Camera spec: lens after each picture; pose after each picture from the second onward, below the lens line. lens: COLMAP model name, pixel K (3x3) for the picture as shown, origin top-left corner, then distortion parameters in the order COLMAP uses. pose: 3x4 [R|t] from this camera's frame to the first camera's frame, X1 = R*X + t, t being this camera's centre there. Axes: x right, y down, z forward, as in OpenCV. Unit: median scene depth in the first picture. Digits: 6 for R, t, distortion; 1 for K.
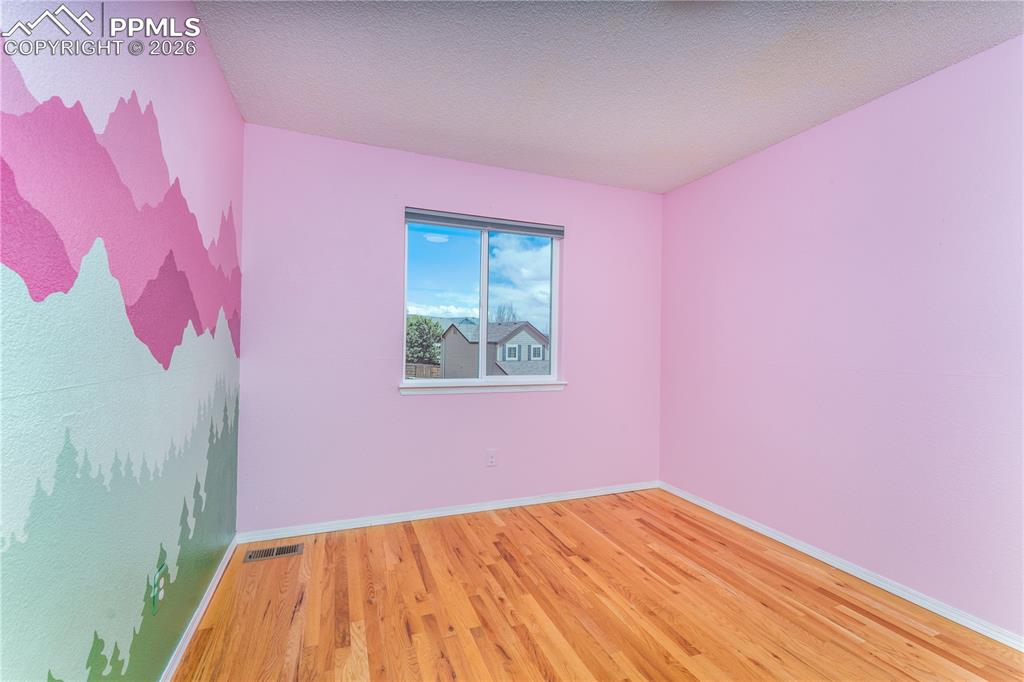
lens RADIAL K [[443.7, 0, 510.1], [0, 443.7, 344.4], [0, 0, 1]] dist [0.009286, -0.000642]
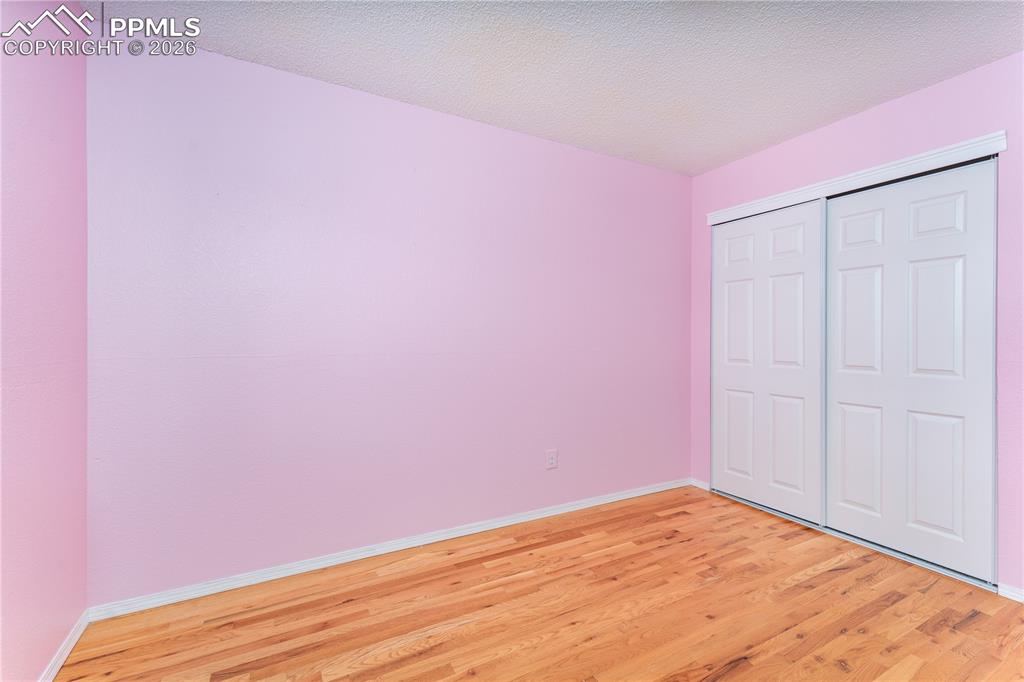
lens RADIAL K [[443.7, 0, 512.5], [0, 443.7, 340.3], [0, 0, 1]] dist [0.009286, -0.000642]
pose [[-0.122406, -0.013691, 0.992386, -0.295513], [0.001387, 0.999902, 0.013966, 0.019538], [-0.992479, 0.003086, -0.122375, 0.923727]]
